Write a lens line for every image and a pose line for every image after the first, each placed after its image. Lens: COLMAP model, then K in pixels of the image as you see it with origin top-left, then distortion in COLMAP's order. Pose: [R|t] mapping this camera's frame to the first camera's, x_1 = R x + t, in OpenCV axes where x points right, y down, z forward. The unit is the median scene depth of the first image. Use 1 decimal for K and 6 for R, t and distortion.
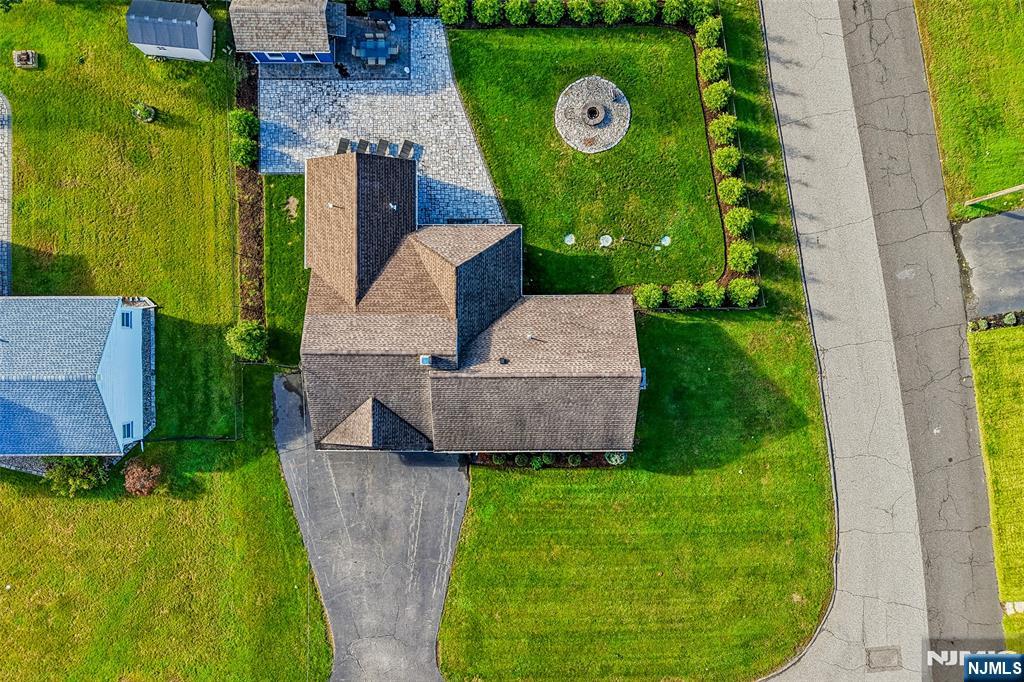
lens RADIAL K [[706.7, 0, 513.2], [0, 706.7, 354.5], [0, 0, 1]] dist [0.021148, -0.022016]
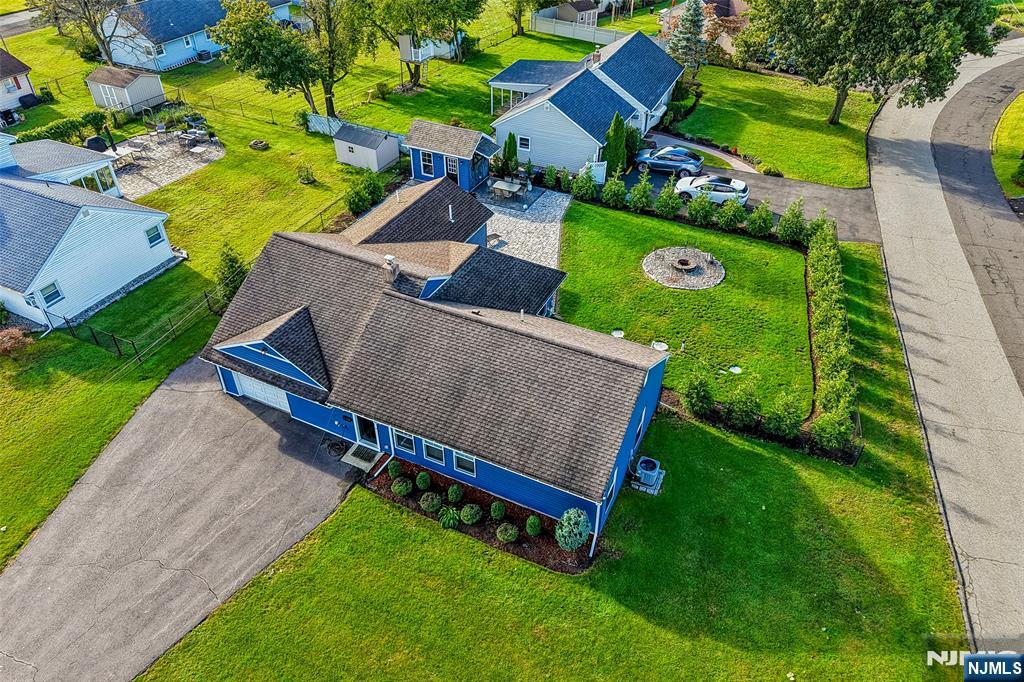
lens RADIAL K [[706.7, 0, 516.8], [0, 706.7, 340.9], [0, 0, 1]] dist [0.021148, -0.022016]
pose [[0.903380, 0.256505, -0.343671, 0.260658], [-0.428827, 0.546798, -0.719110, 0.491569], [0.003463, 0.797005, 0.603963, 0.507760]]
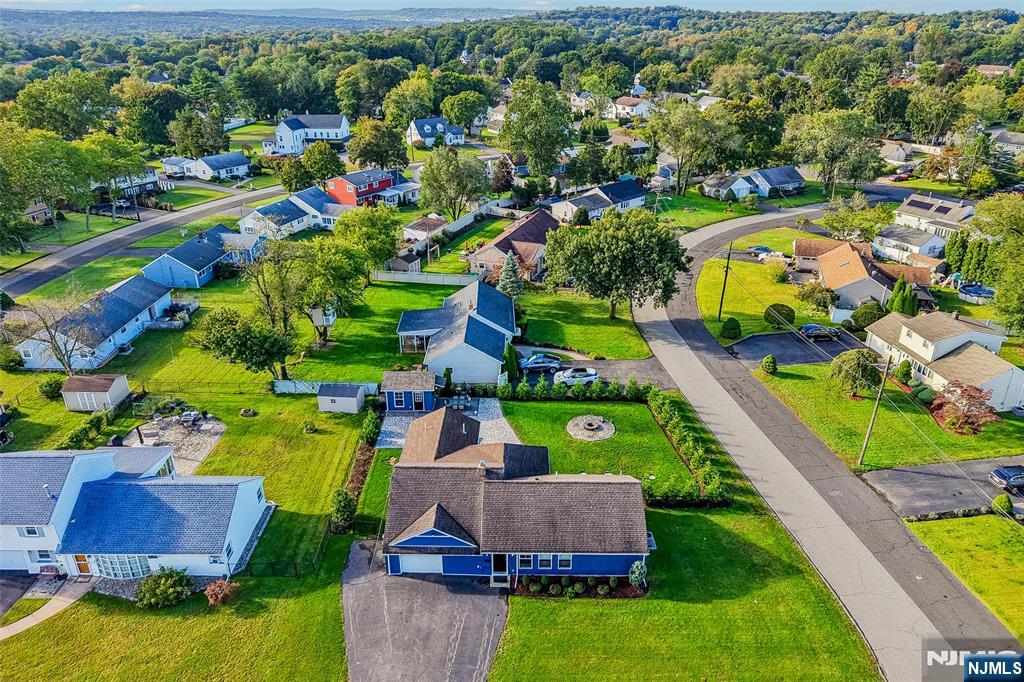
lens RADIAL K [[706.7, 0, 514.1], [0, 706.7, 333.9], [0, 0, 1]] dist [0.021148, -0.022016]
pose [[0.999735, -0.014782, -0.017644, -0.028107], [-0.010297, 0.398365, -0.917169, 1.023345], [0.020587, 0.917108, 0.398108, 0.179043]]
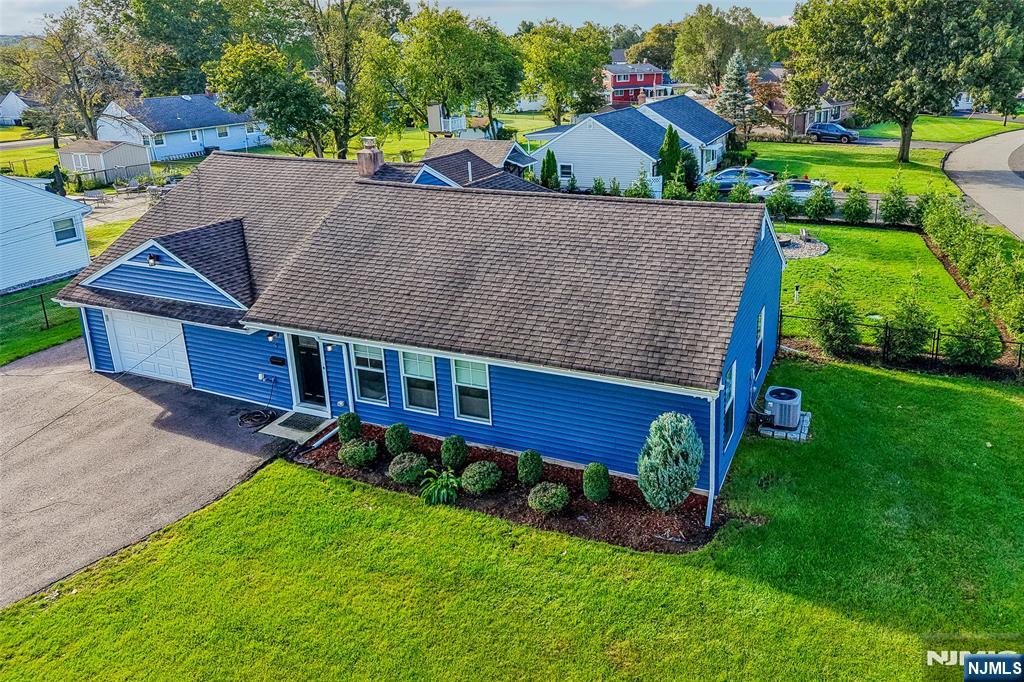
lens RADIAL K [[740.7, 0, 618.4], [0, 740.7, 244.5], [0, 0, 1]] dist [0.002433, 0.001489]
pose [[0.935581, 0.061695, -0.347682, 0.227615], [-0.352207, 0.233530, -0.906319, 0.416940], [0.025278, 0.970390, 0.240215, 0.811745]]
